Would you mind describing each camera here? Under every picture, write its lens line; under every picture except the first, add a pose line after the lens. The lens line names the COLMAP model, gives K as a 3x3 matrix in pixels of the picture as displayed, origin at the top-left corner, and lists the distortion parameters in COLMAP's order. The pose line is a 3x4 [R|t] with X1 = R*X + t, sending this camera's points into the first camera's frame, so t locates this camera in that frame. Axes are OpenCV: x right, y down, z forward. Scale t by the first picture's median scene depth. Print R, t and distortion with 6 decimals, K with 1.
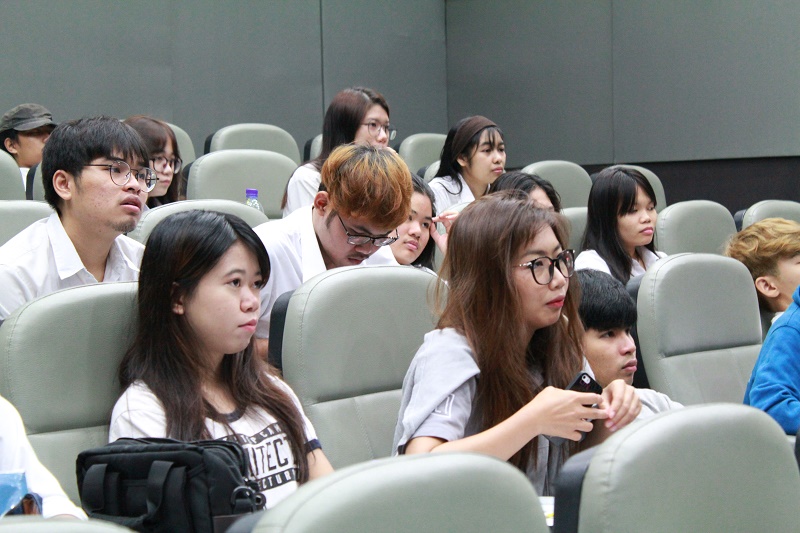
lens RADIAL K [[2051.3, 0, 396.7], [0, 2051.3, 266.5], [0, 0, 1]] dist [0.075006, 0.000000]
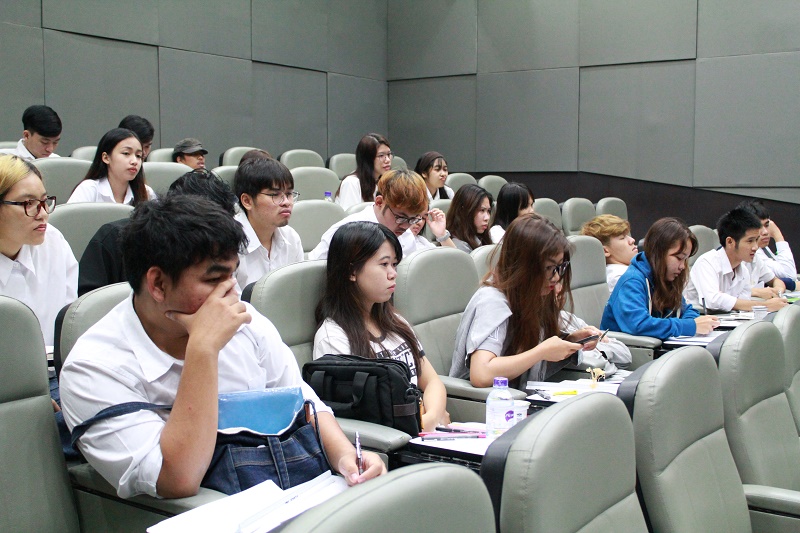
lens RADIAL K [[1017.8, 0, 405.0], [0, 1017.8, 267.1], [0, 0, 1]] dist [-0.125251, 0.000000]
pose [[0.995779, 0.015311, 0.090502, -0.110804], [-0.020455, 0.998210, 0.056192, -0.030503], [-0.089480, -0.057806, 0.994310, 0.102959]]
